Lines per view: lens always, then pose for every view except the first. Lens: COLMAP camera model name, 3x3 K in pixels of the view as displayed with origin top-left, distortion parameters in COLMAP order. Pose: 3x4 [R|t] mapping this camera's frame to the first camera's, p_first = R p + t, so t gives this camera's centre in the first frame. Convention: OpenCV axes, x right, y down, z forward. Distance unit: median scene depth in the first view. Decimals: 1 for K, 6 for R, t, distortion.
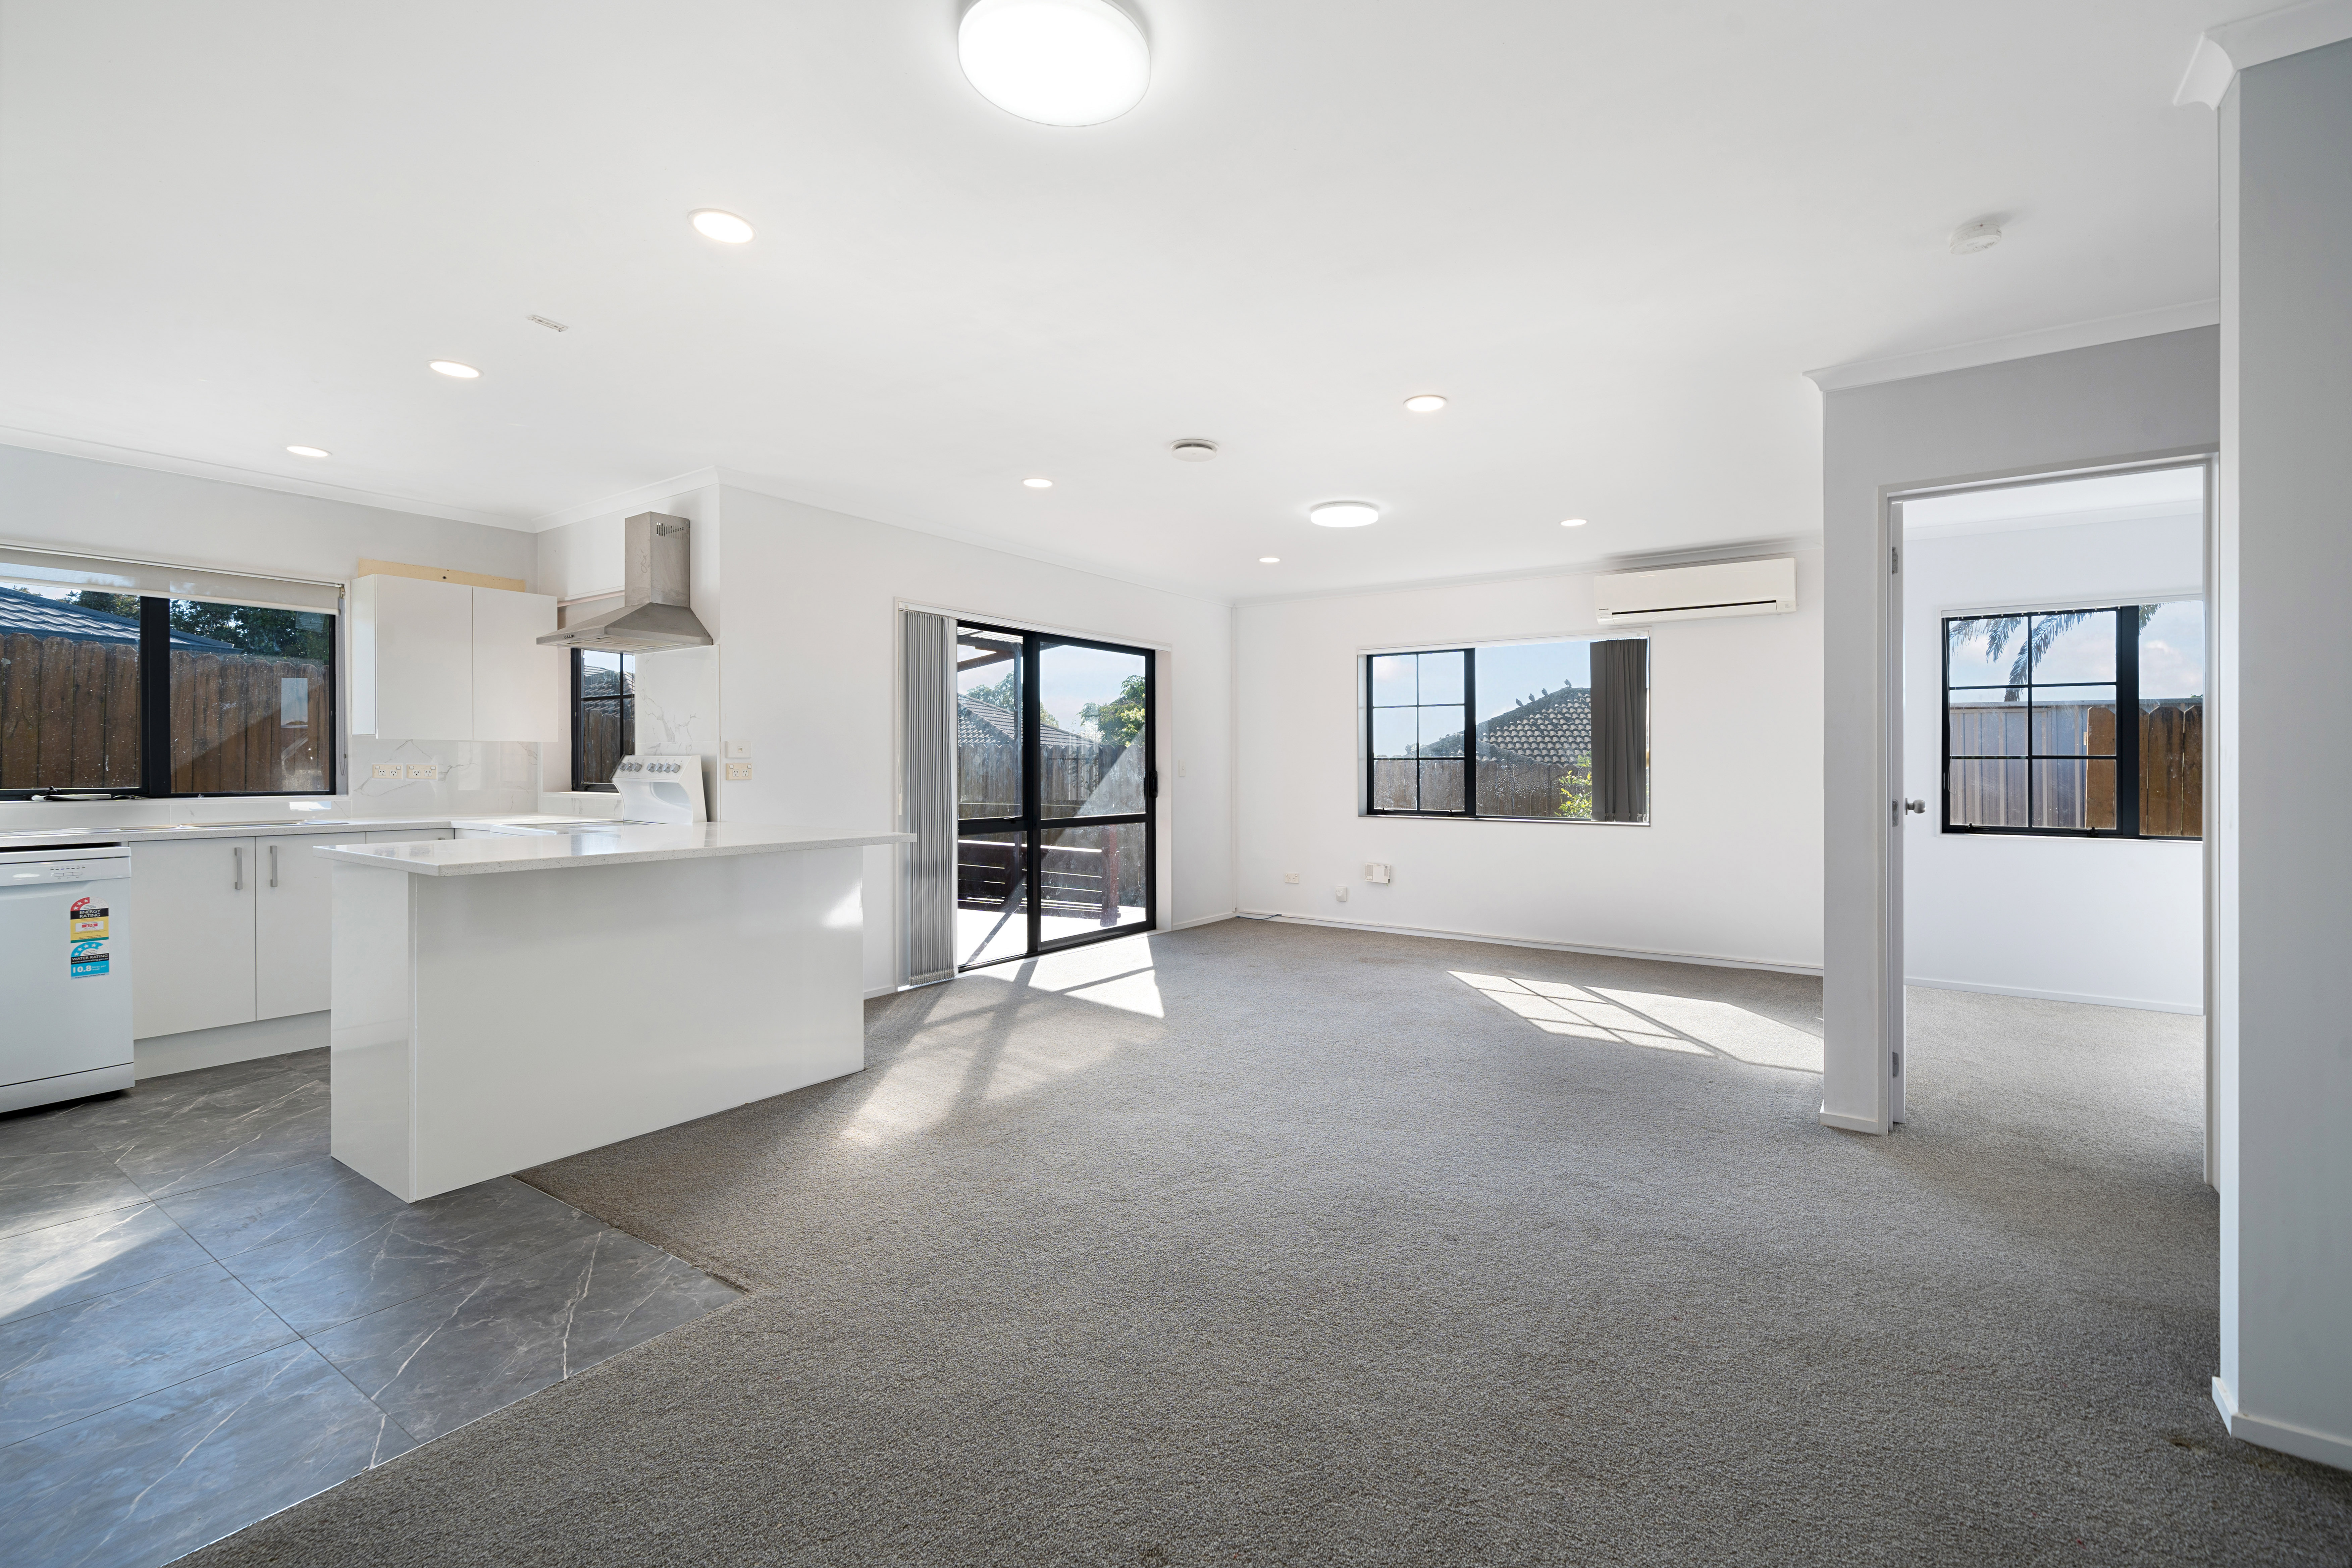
lens RADIAL K [[1024.8, 0, 1167.3], [0, 1024.8, 795.1], [0, 0, 1]] dist [-0.002432, 0.000322]
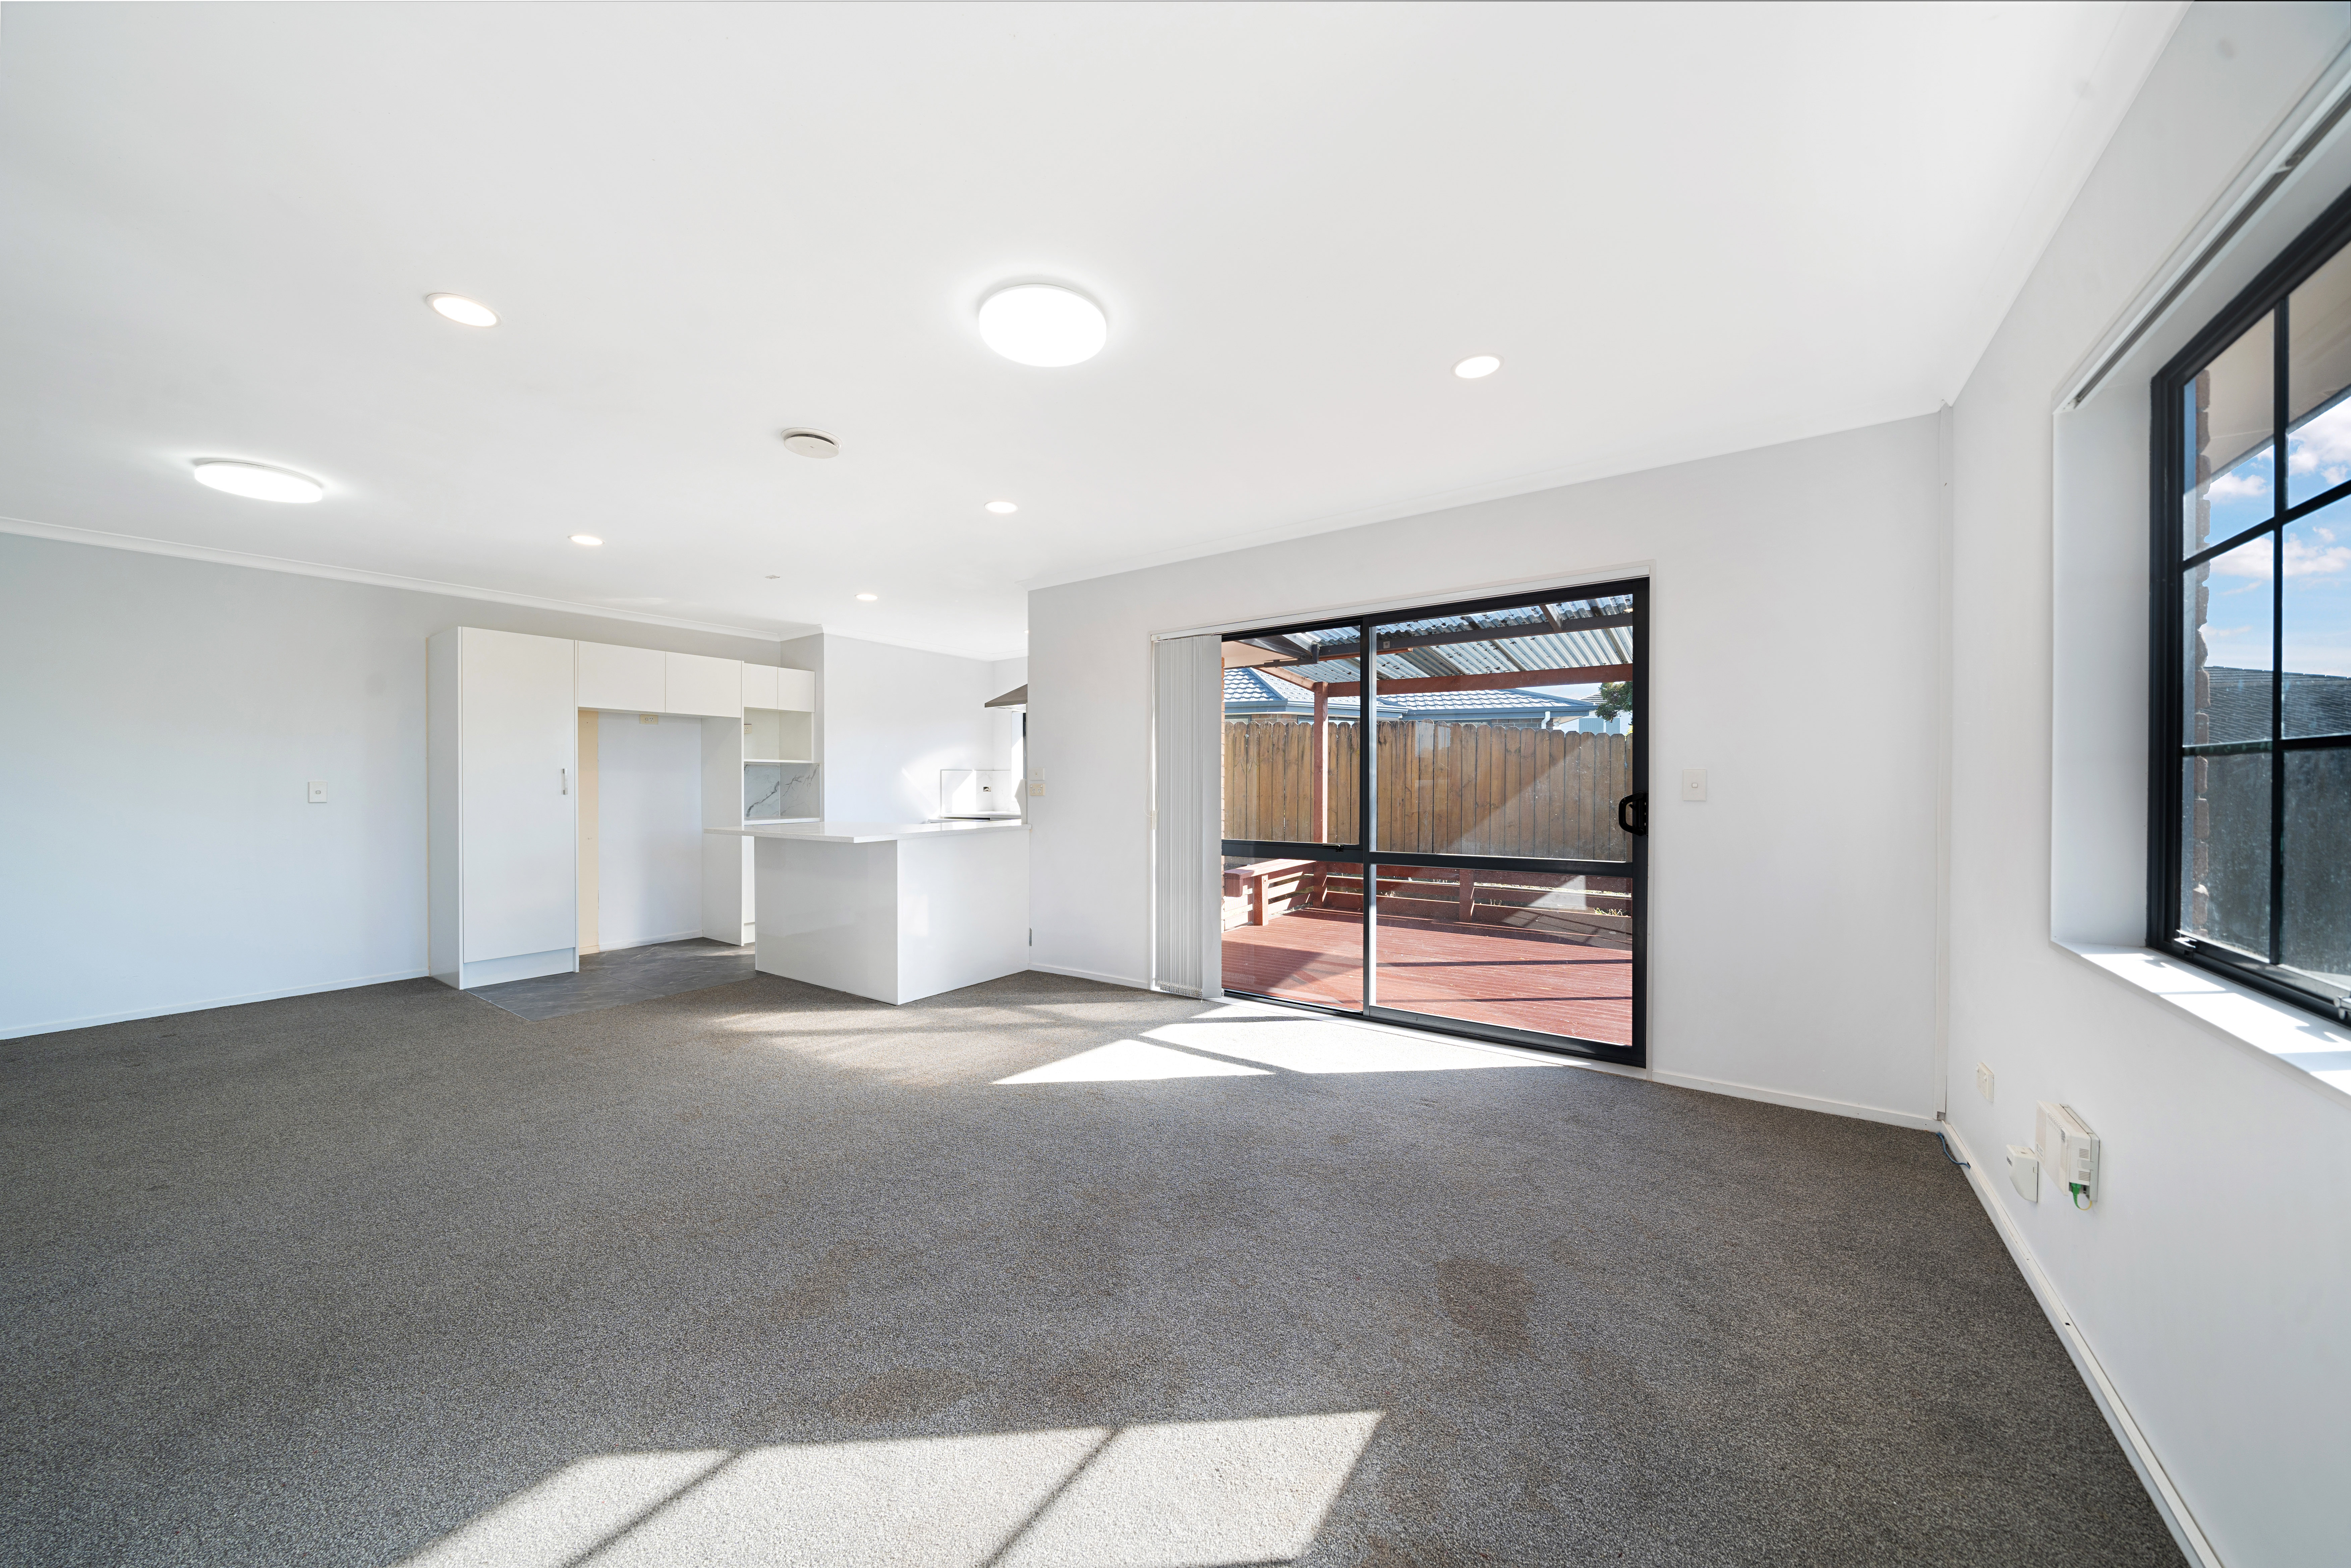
lens RADIAL K [[800.7, 0, 1165.7], [0, 800.7, 799.0], [0, 0, 1]] dist [0.000018, -0.000023]
pose [[0.008563, 0.013982, -0.999866, 0.642219], [-0.020866, 0.999687, 0.013800, -0.026224], [0.999746, 0.020745, 0.008852, 1.123080]]
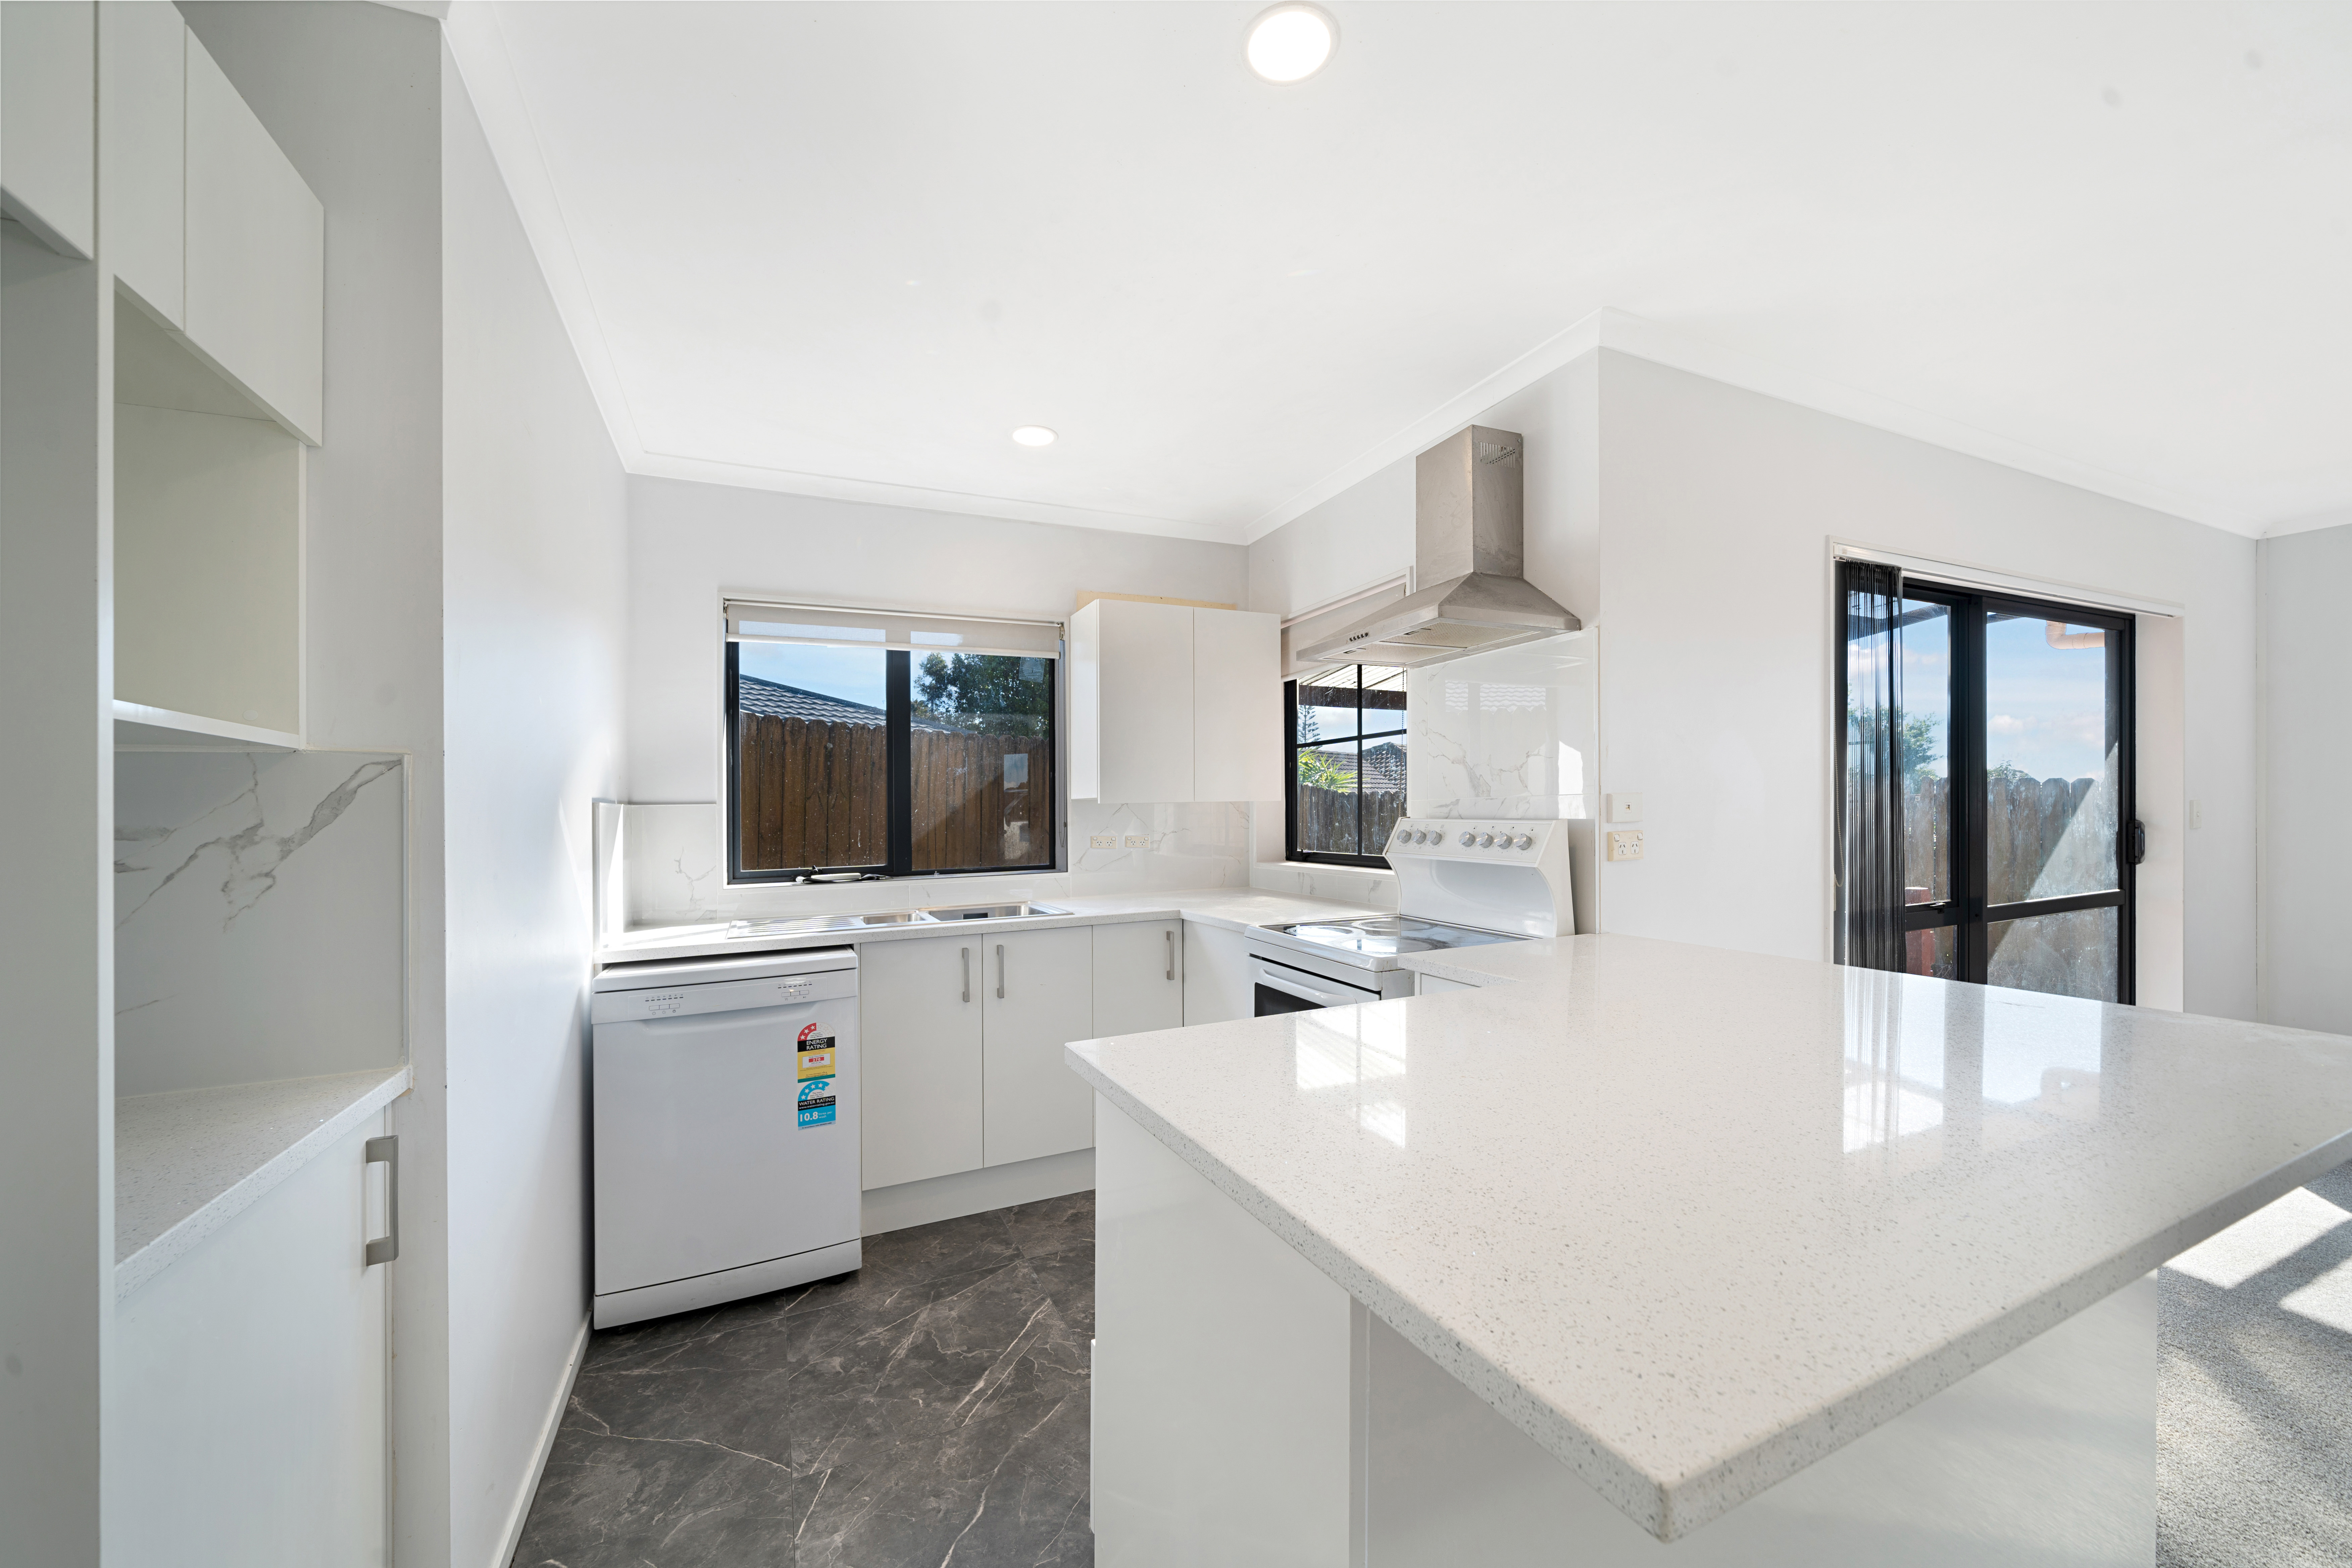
lens RADIAL K [[871.7, 0, 1180.7], [0, 871.7, 811.0], [0, 0, 1]] dist [-0.000666, -0.000057]
pose [[0.872359, -0.020099, -0.488453, -0.386309], [0.008006, 0.999608, -0.026832, -0.030671], [0.488801, 0.019497, 0.872178, 0.439028]]
